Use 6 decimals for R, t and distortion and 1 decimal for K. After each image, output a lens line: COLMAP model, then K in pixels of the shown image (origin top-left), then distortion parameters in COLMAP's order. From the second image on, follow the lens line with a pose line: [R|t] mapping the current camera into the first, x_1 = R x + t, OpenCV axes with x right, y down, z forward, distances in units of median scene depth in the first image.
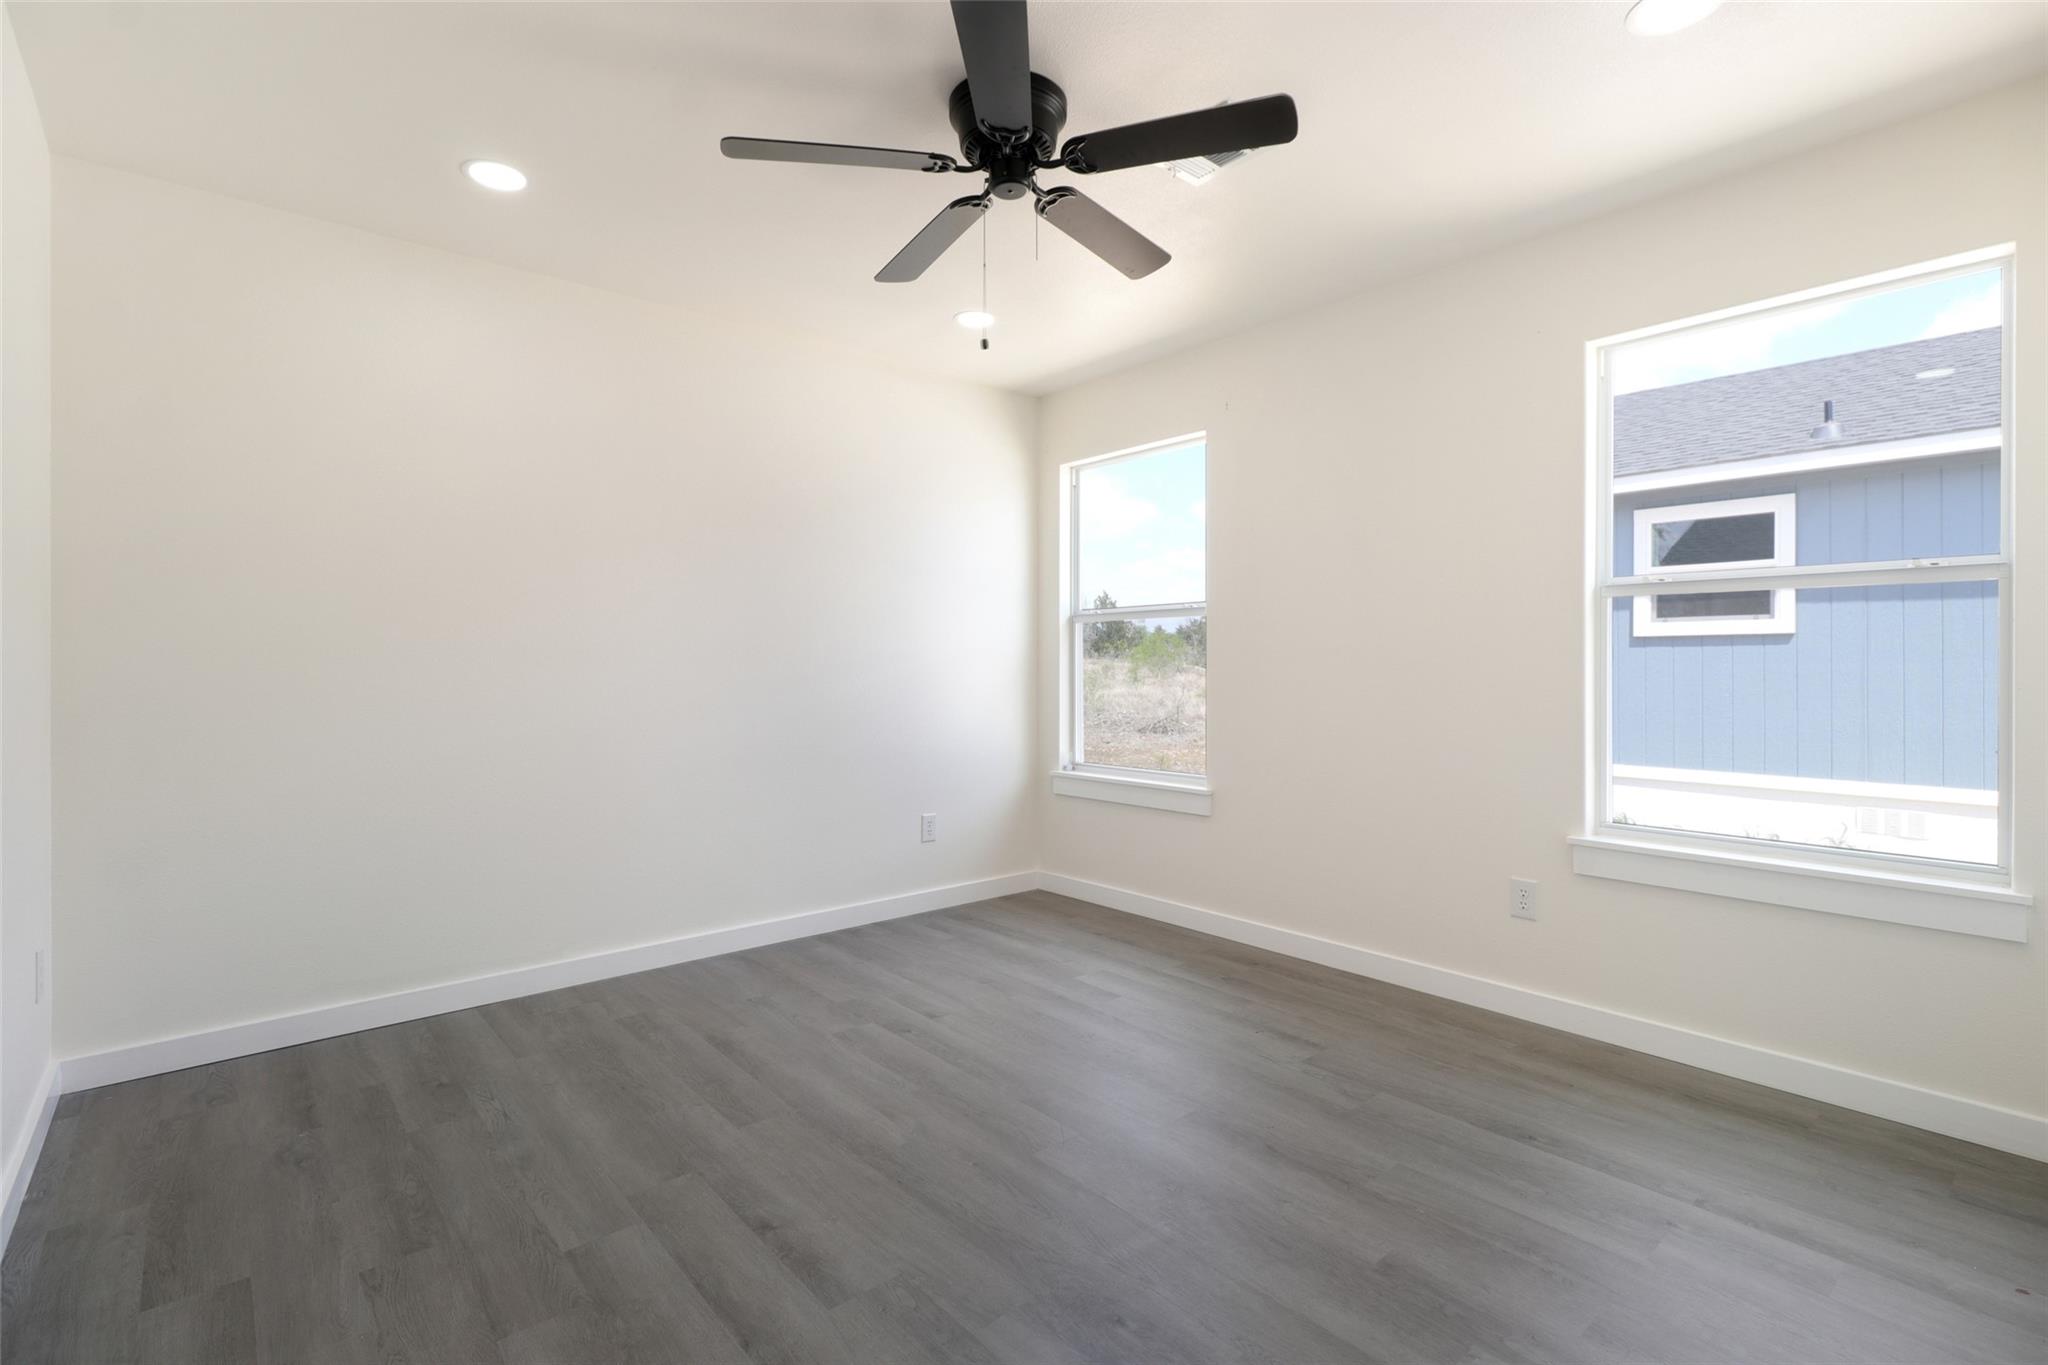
lens RADIAL K [[947.3, 0, 1029.6], [0, 947.3, 683.1], [0, 0, 1]] dist [0.001426, -0.000079]
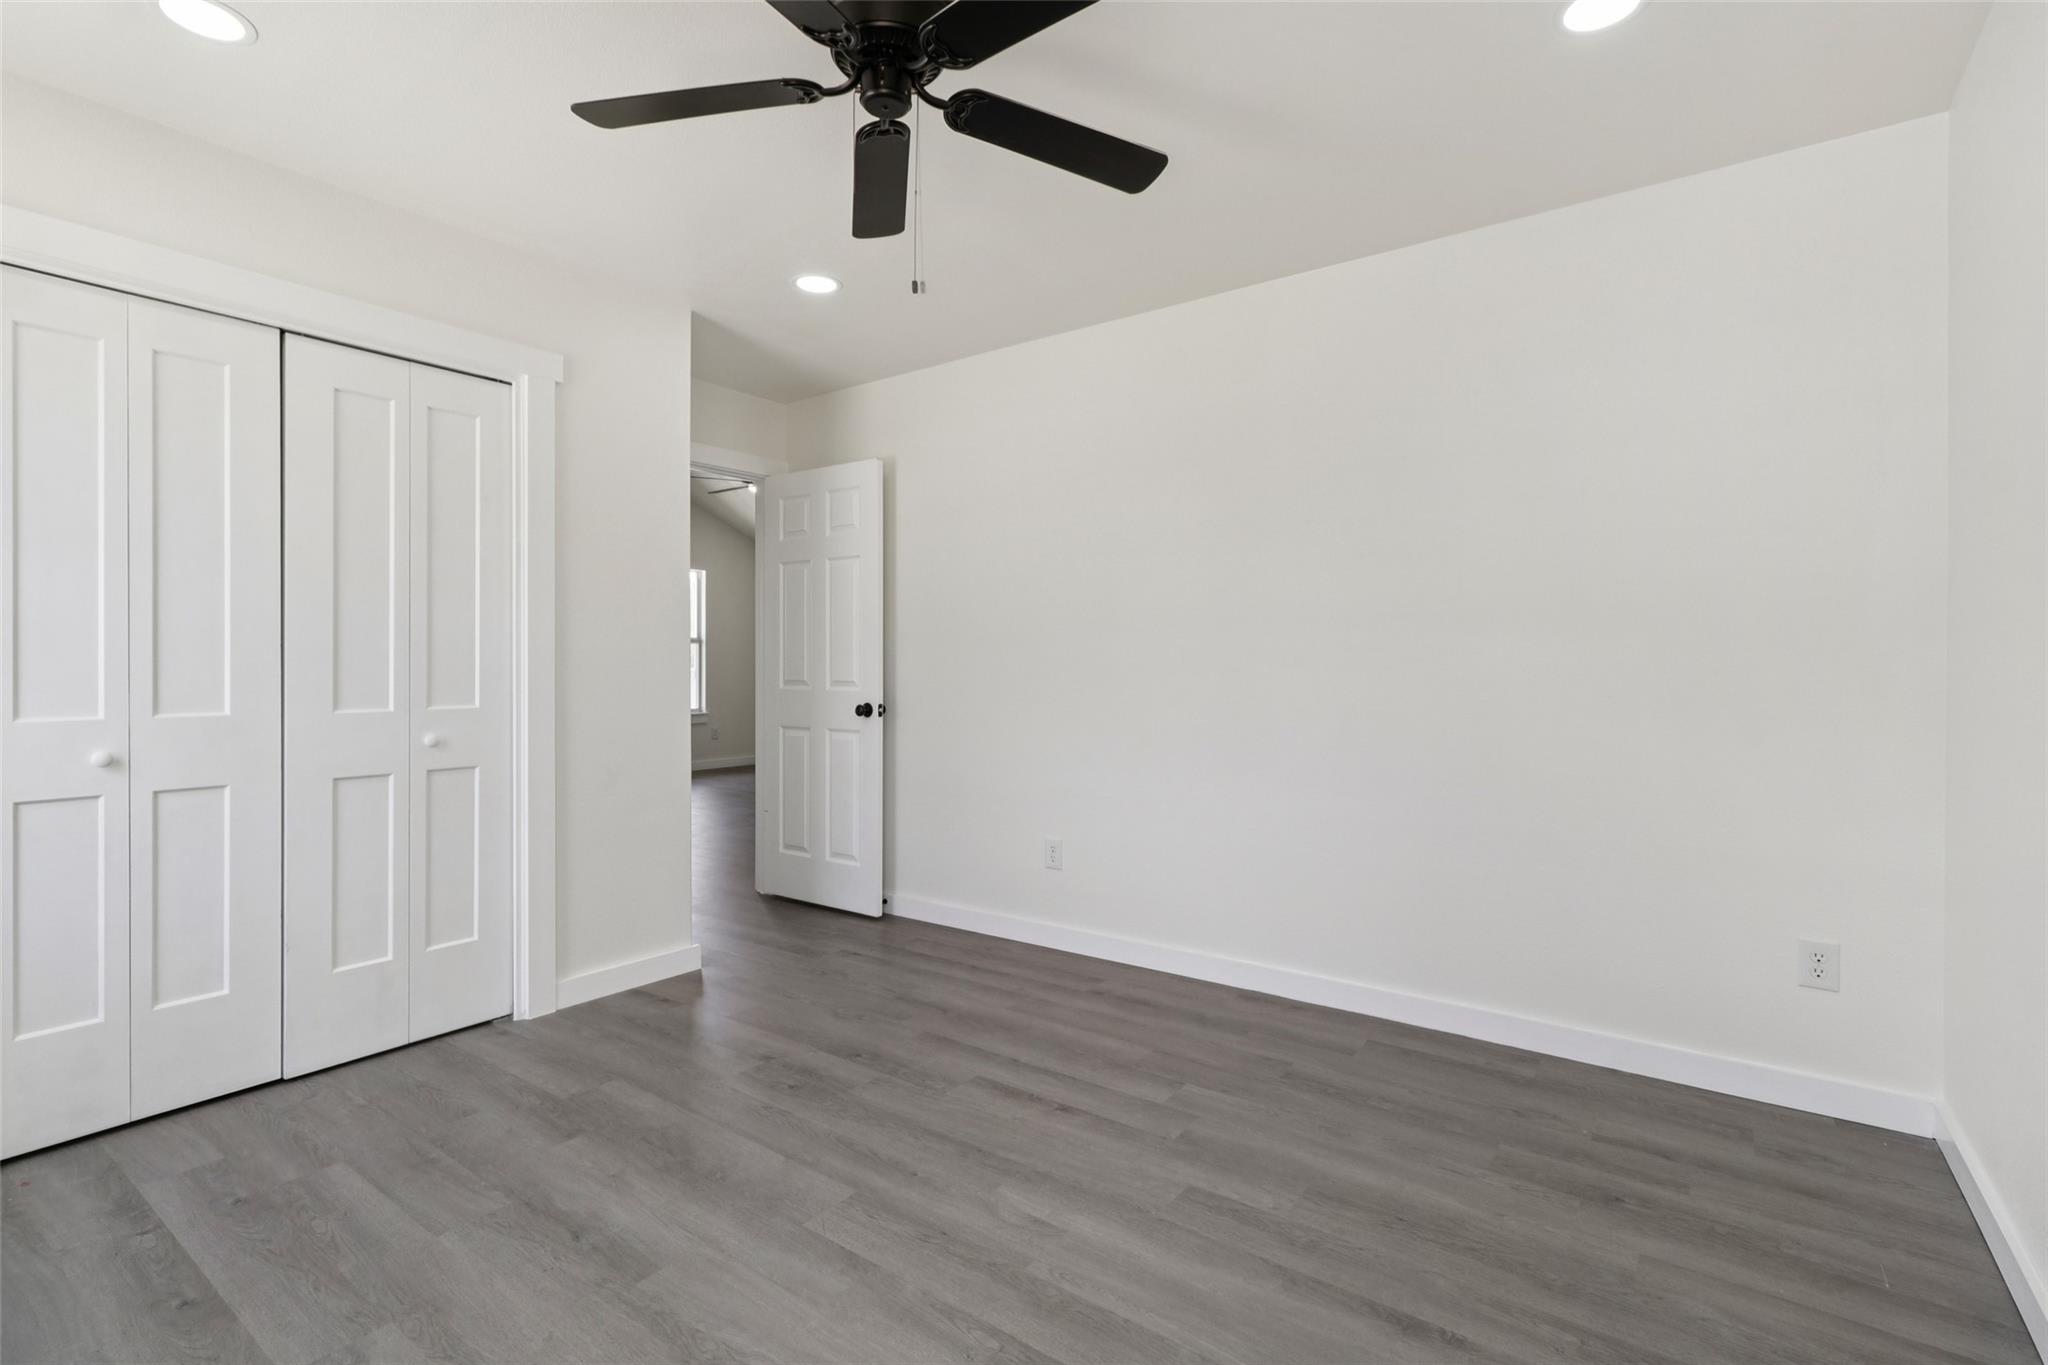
lens RADIAL K [[947.3, 0, 1018.3], [0, 947.3, 661.6], [0, 0, 1]] dist [0.001426, -0.000079]
pose [[-0.977051, 0.000386, -0.213004, 0.029982], [-0.003844, 0.999804, 0.019446, -0.030696], [0.212970, 0.019818, -0.976858, 1.250330]]
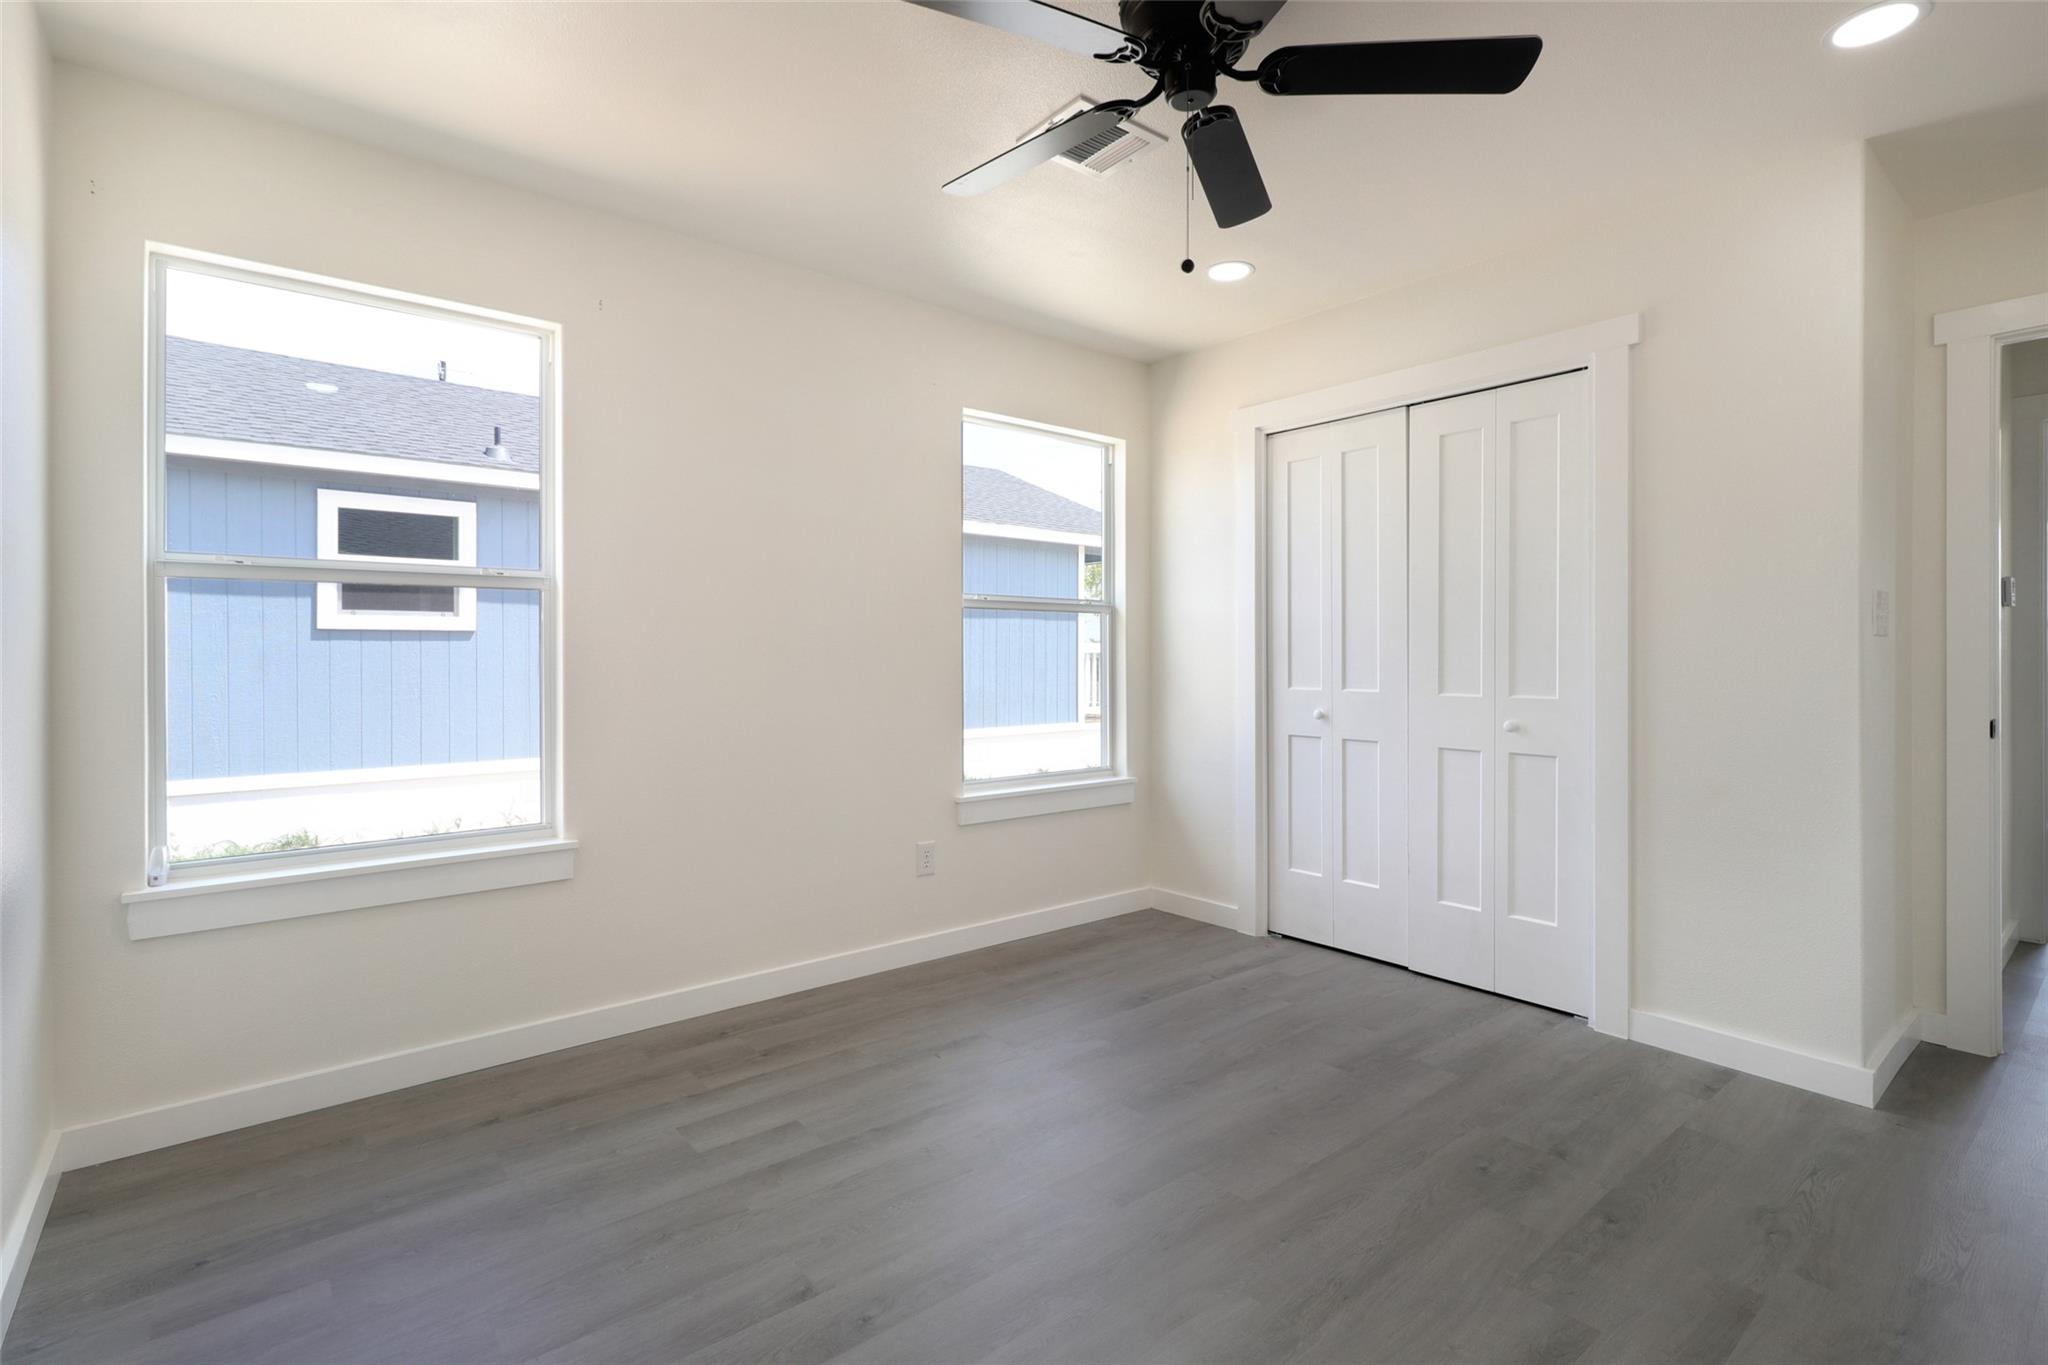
lens RADIAL K [[947.3, 0, 1010.2], [0, 947.3, 649.6], [0, 0, 1]] dist [0.001426, -0.000079]
pose [[0.039313, 0.004934, 0.999215, -0.592240], [0.021795, 0.999746, -0.005794, -0.021622], [-0.998989, 0.022006, 0.039195, 0.759679]]
